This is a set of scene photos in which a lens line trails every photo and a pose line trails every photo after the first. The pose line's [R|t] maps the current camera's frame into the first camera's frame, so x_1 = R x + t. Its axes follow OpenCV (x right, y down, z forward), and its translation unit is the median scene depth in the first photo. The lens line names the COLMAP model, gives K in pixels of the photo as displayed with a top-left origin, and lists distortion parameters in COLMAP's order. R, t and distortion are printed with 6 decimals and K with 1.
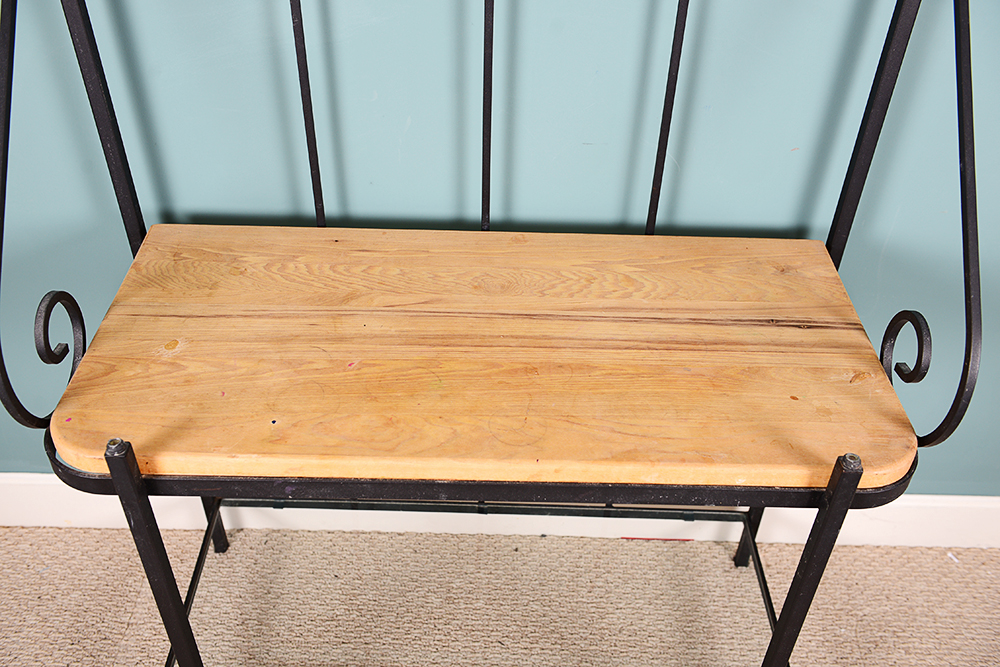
lens RADIAL K [[940.6, 0, 488.2], [0, 940.6, 334.2], [0, 0, 1]] dist [0.005570, 0.003298]
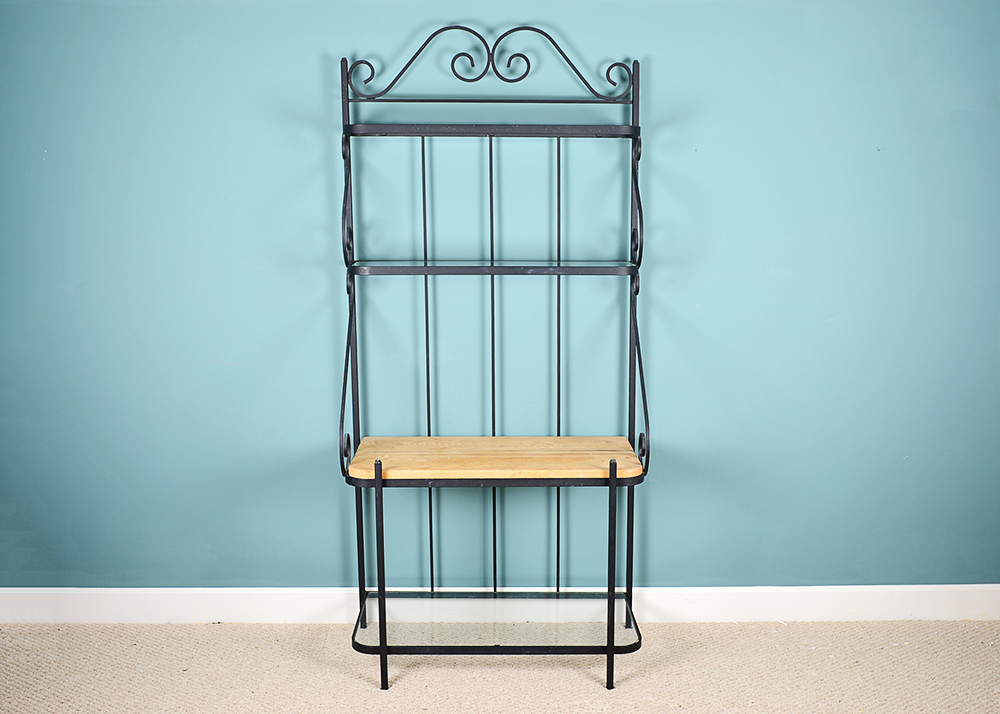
lens RADIAL K [[1019.7, 0, 504.6], [0, 1019.7, 354.4], [0, 0, 1]] dist [-0.071626, 0.003133]
pose [[0.999325, -0.027834, 0.023992, -0.038319], [0.036146, 0.862147, -0.505368, 1.295833], [-0.006618, 0.505894, 0.862570, -1.772361]]
